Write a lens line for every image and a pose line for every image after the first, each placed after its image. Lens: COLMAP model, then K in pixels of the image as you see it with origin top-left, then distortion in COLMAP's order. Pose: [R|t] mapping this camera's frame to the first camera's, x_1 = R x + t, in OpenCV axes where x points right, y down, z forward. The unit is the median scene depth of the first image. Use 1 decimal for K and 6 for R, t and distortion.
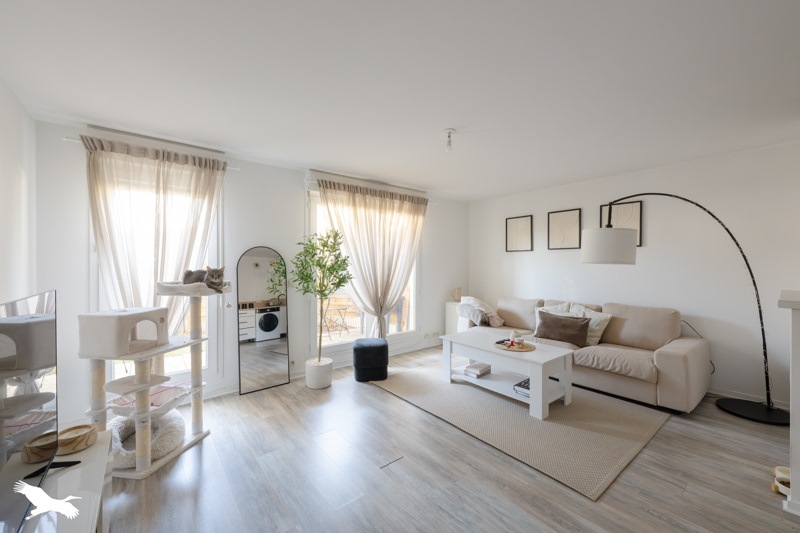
lens RADIAL K [[316.4, 0, 401.5], [0, 316.4, 265.7], [0, 0, 1]] dist [0.002985, -0.000254]
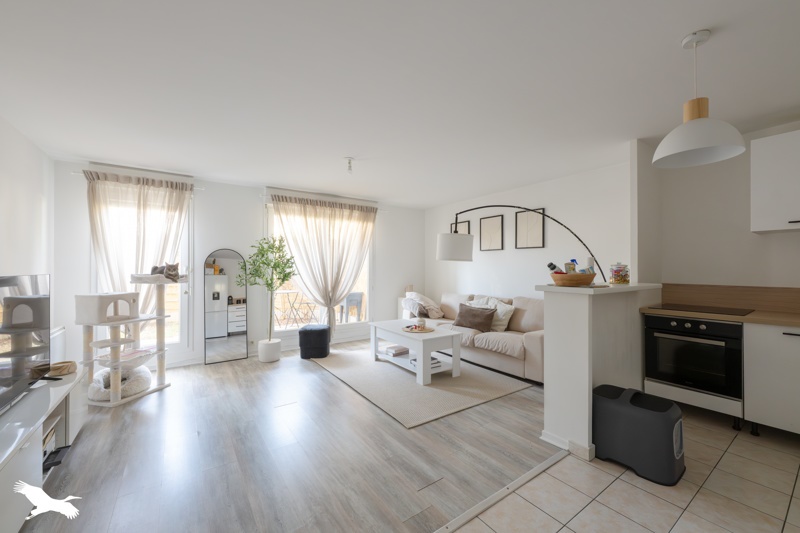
lens RADIAL K [[316.4, 0, 400.1], [0, 316.4, 265.9], [0, 0, 1]] dist [0.002985, -0.000254]
pose [[0.997163, 0.001294, -0.075268, 0.396799], [-0.002037, 0.999950, -0.009805, 0.021857], [0.075251, 0.009931, 0.997115, -0.236371]]
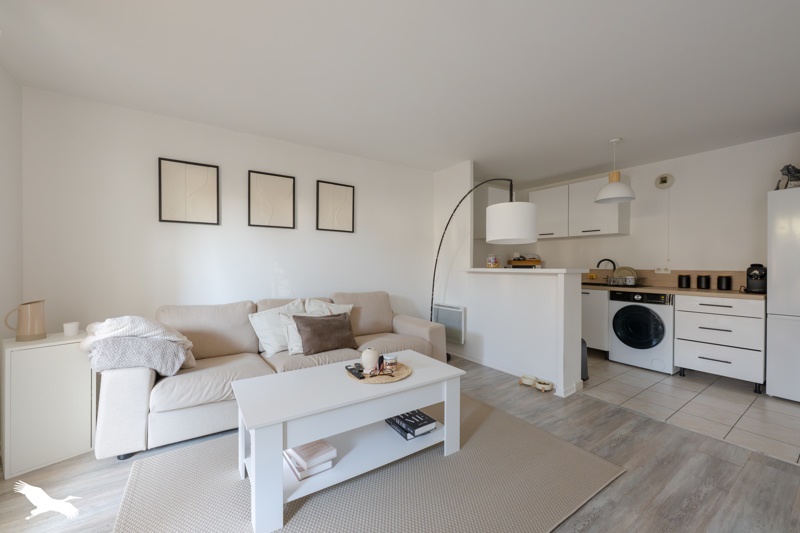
lens RADIAL K [[316.4, 0, 401.4], [0, 316.4, 266.6], [0, 0, 1]] dist [0.002985, -0.000254]
pose [[0.084542, -0.005117, 0.996407, -0.263299], [0.005756, 0.999973, 0.004647, 0.051164], [-0.996403, 0.005342, 0.084569, 0.948943]]
